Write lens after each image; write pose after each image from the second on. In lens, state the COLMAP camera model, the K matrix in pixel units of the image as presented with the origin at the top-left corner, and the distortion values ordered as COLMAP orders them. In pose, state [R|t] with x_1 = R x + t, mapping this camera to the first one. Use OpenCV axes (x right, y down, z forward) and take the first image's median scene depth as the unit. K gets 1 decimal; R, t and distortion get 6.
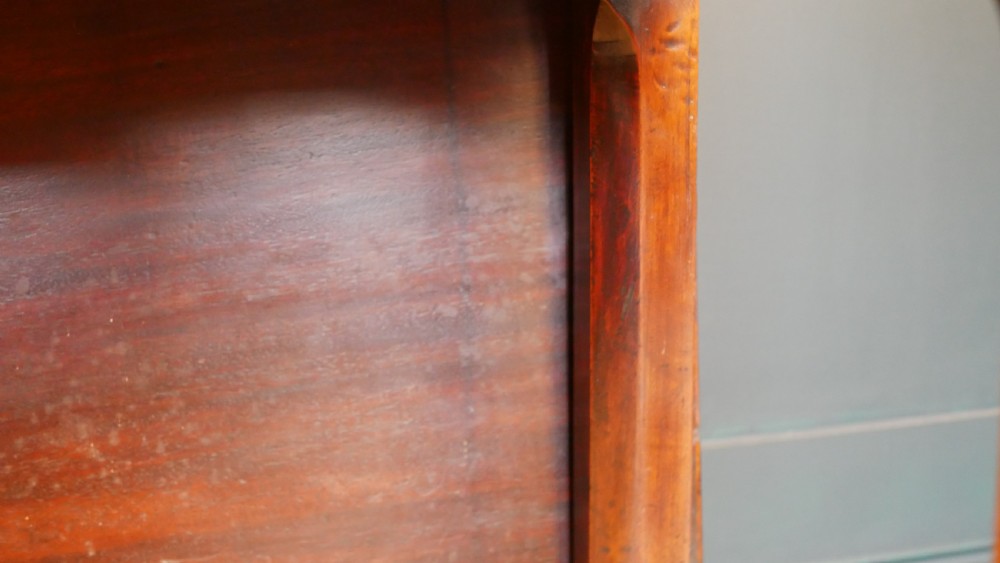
lens RADIAL K [[1469.1, 0, 498.4], [0, 1469.1, 281.7], [0, 0, 1]] dist [-0.178946, 0.000000]
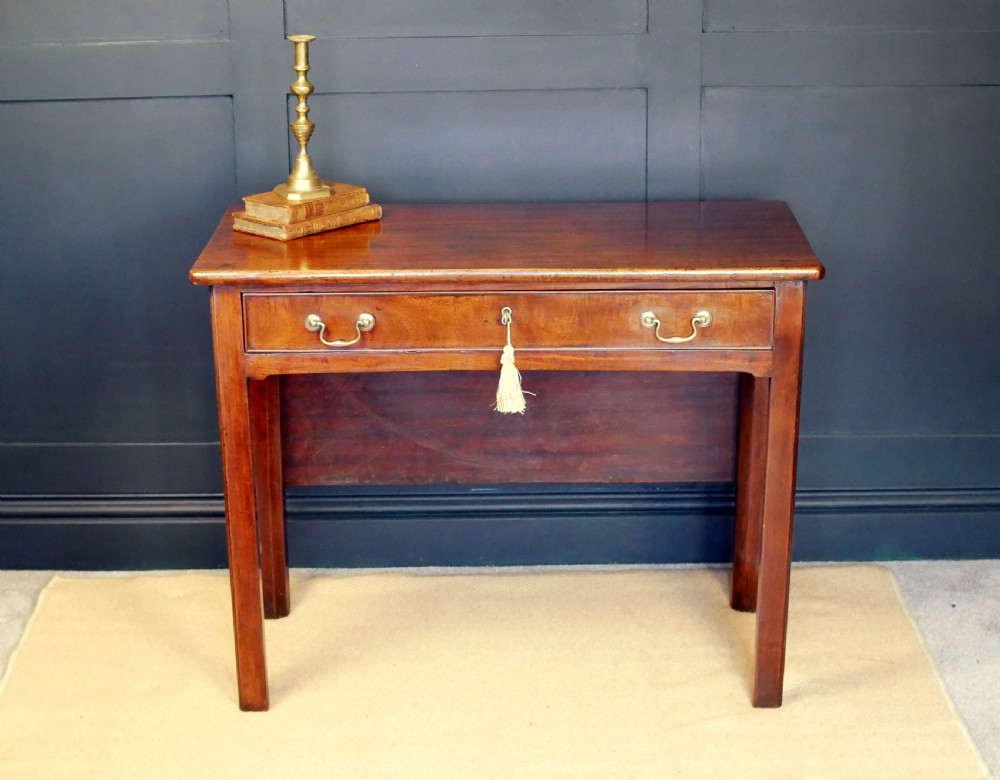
lens RADIAL K [[2077.3, 0, 500.1], [0, 2077.3, 389.3], [0, 0, 1]] dist [-0.227362, 0.000000]
pose [[0.965885, 0.094681, -0.241042, 0.693769], [-0.066015, 0.990039, 0.124356, -0.567864], [0.250415, -0.104201, 0.962515, -3.874066]]
